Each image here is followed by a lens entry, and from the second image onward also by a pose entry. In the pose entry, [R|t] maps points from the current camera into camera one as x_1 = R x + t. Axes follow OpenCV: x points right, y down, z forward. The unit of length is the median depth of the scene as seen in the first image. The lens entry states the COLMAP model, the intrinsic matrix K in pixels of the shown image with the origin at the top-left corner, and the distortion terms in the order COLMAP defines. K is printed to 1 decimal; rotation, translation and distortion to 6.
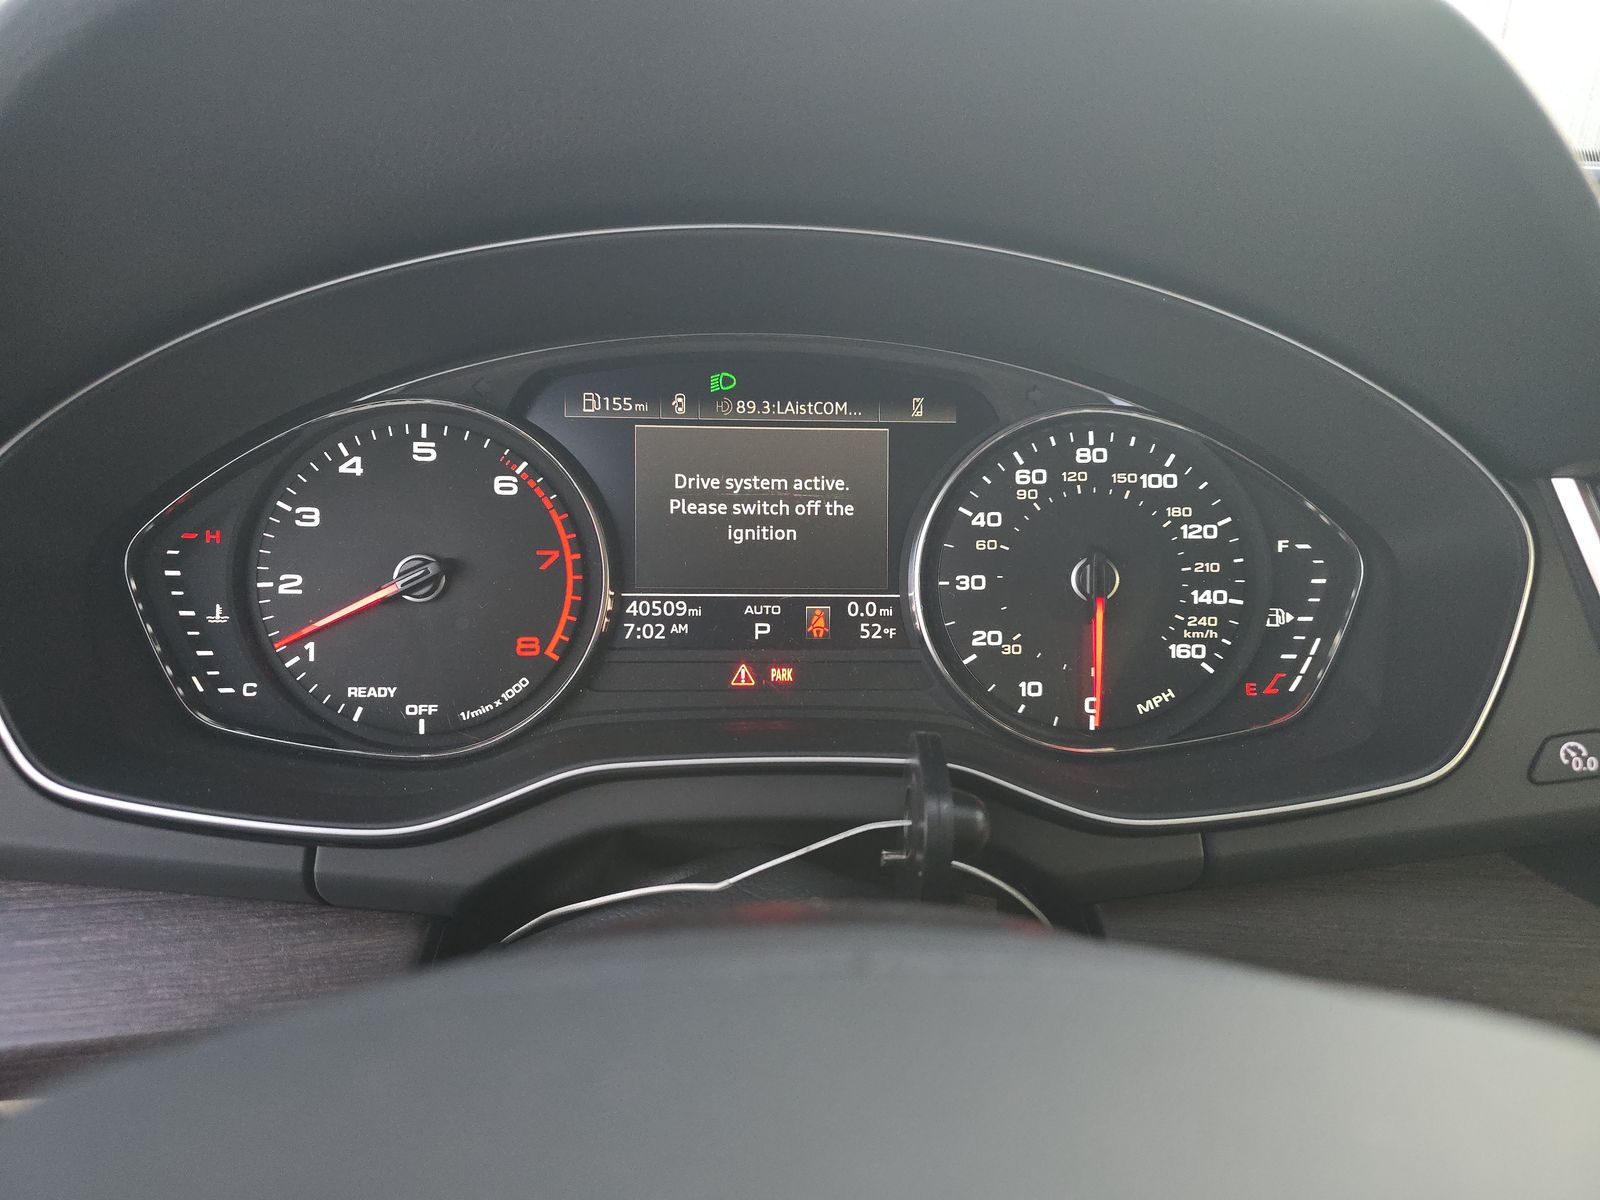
lens RADIAL K [[1077.2, 0, 811.3], [0, 1077.2, 593.2], [0, 0, 1]] dist [0.038562, -0.031427]
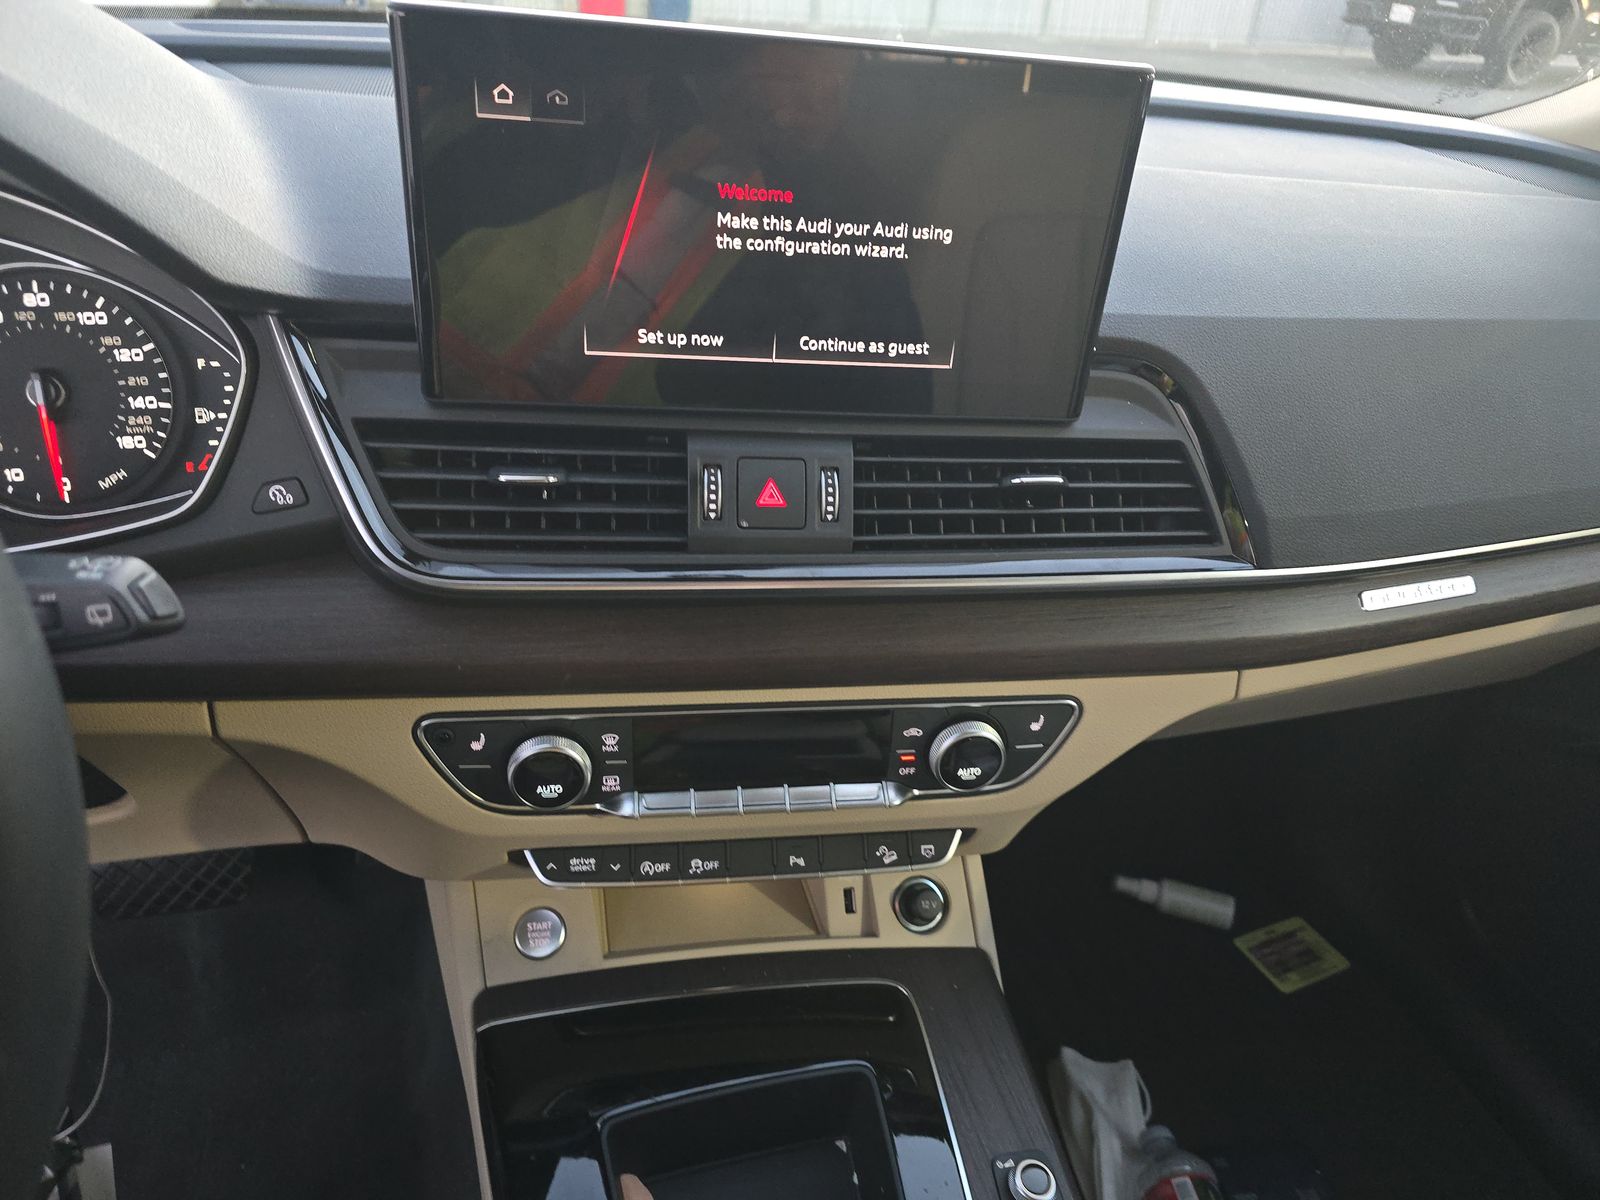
lens RADIAL K [[1077.2, 0, 795.3], [0, 1077.2, 591.2], [0, 0, 1]] dist [0.038562, -0.031427]
pose [[0.980813, -0.070011, 0.181947, 0.920776], [0.040292, 0.985938, 0.162179, 0.049880], [-0.190743, -0.151736, 0.969842, -0.565672]]
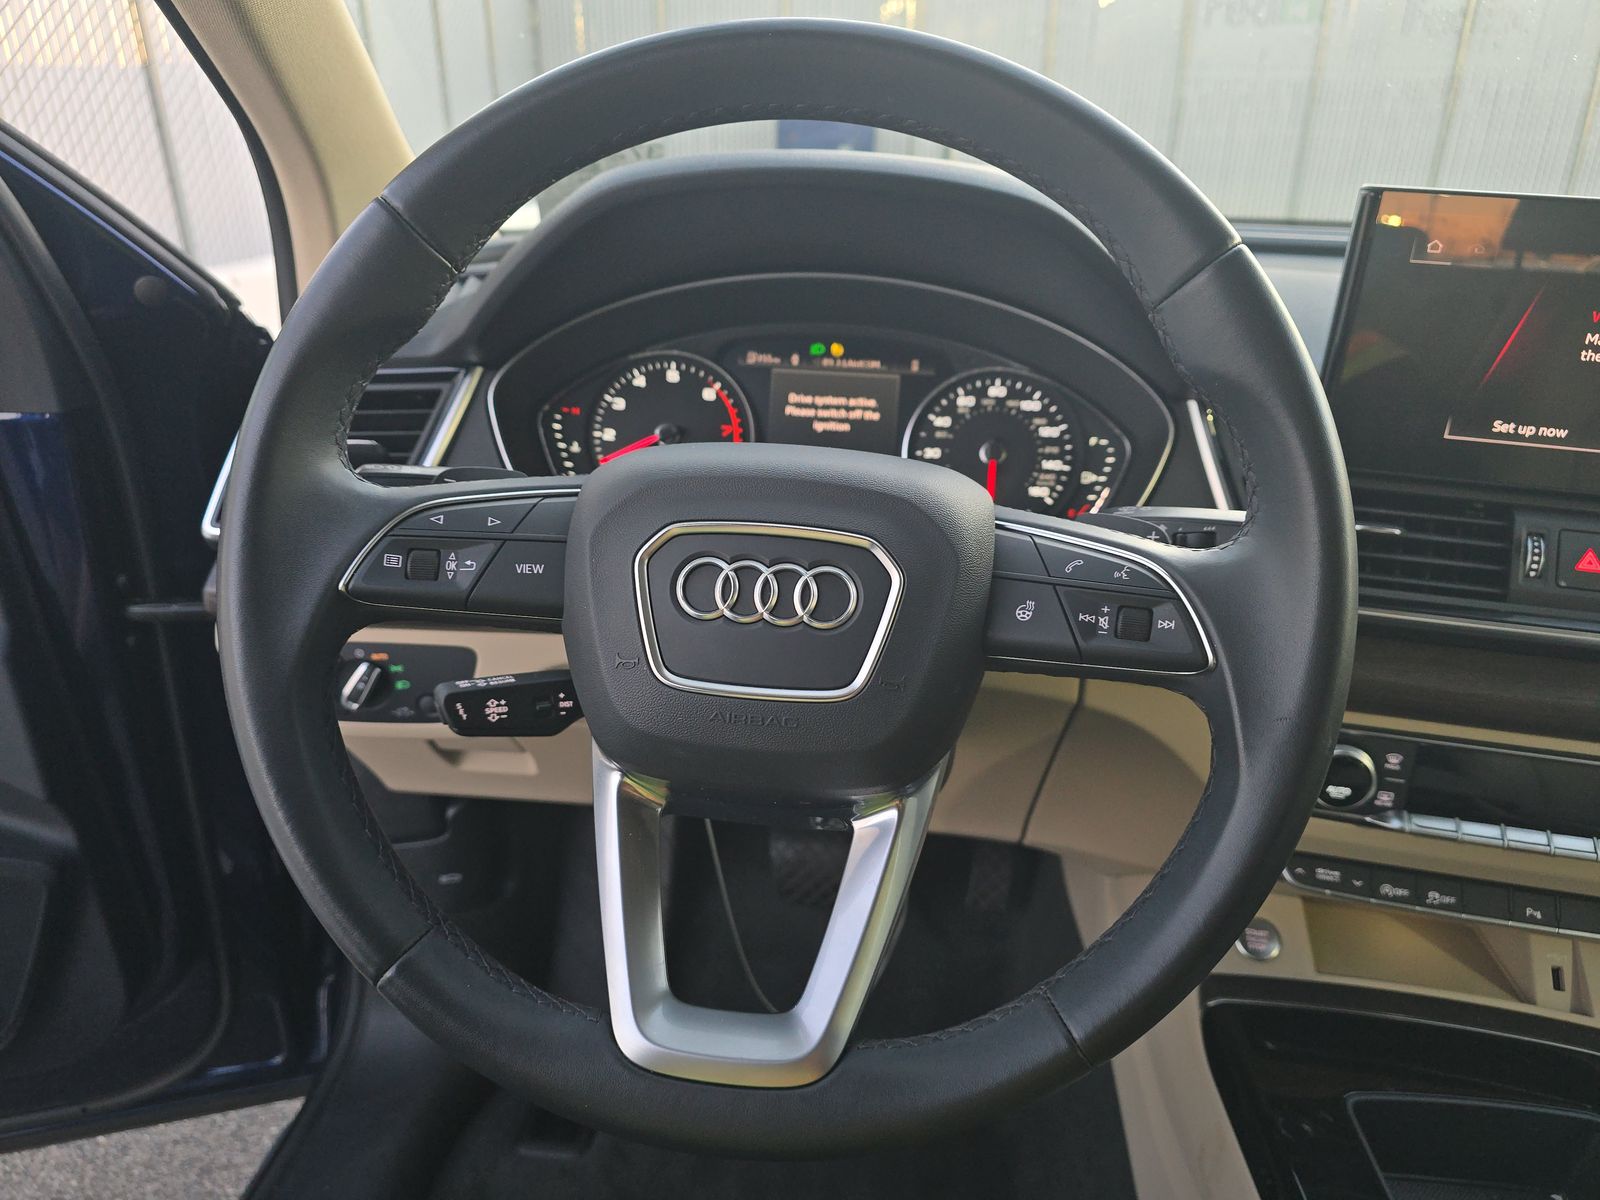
lens RADIAL K [[1077.2, 0, 808.5], [0, 1077.2, 606.8], [0, 0, 1]] dist [0.038562, -0.031427]
pose [[0.988487, 0.067325, -0.135499, 0.212069], [-0.069365, 0.997537, -0.010389, 0.312869], [0.134466, 0.019668, 0.990723, -1.008417]]
